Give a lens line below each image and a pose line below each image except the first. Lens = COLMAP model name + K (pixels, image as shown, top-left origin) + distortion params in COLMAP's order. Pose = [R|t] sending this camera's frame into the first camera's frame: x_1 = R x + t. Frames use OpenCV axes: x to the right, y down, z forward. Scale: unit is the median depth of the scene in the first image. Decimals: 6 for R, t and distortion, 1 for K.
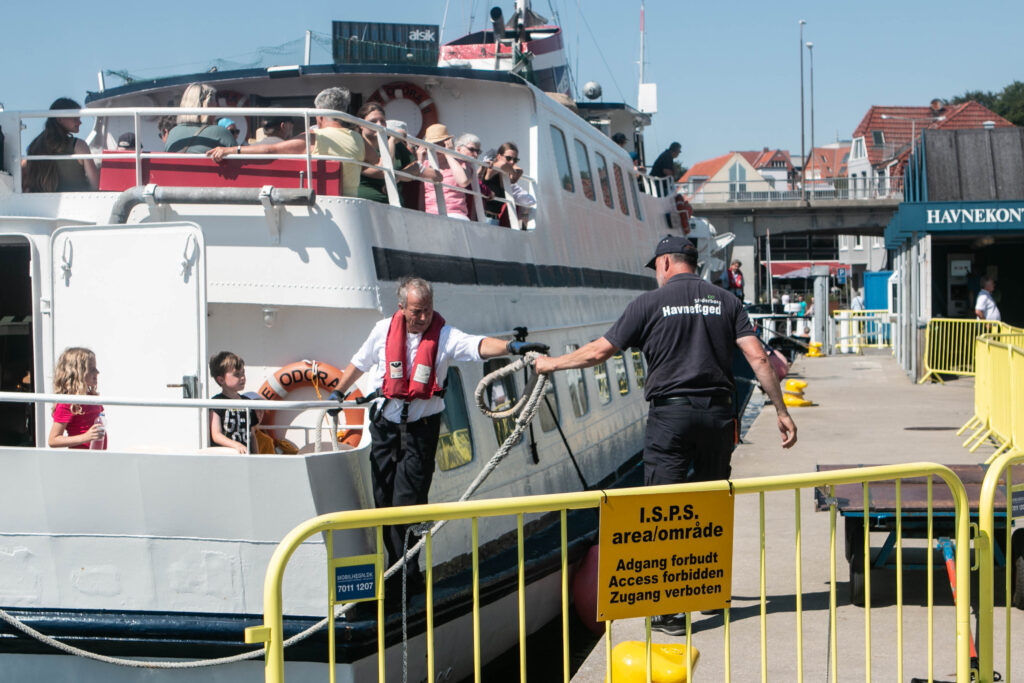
lens RADIAL K [[1785.6, 0, 512.4], [0, 1785.6, 341.0], [0, 0, 1]] dist [-0.042490, 0.000000]
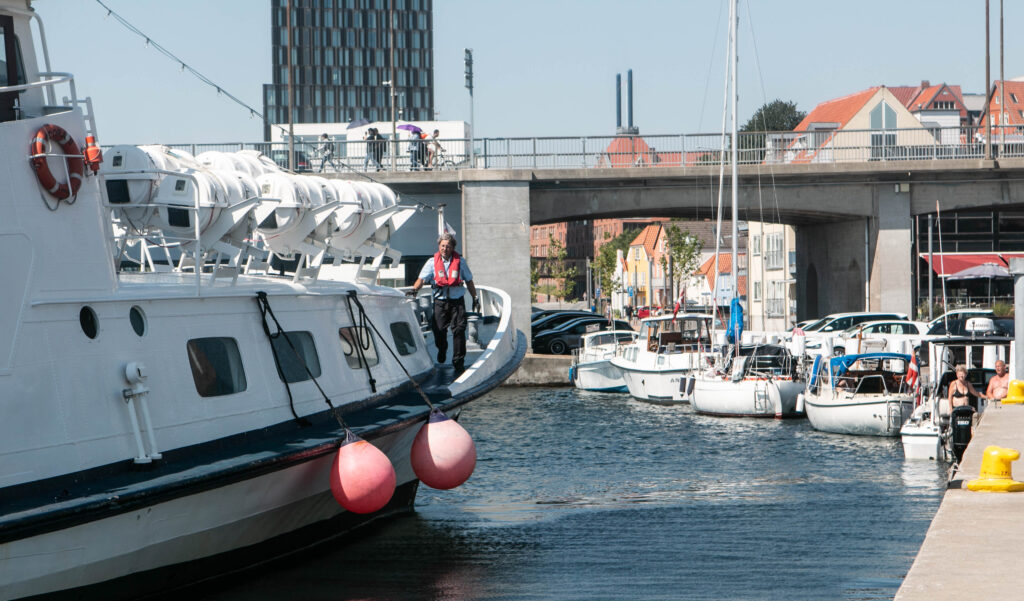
lens RADIAL K [[3103.5, 0, 511.7], [0, 3103.5, 301.1], [0, 0, 1]] dist [0.164558, 0.000000]
pose [[0.999994, 0.002423, -0.002604, -0.006871], [-0.002492, 0.999635, -0.026917, 0.003934], [0.002538, 0.026923, 0.999634, -0.136472]]
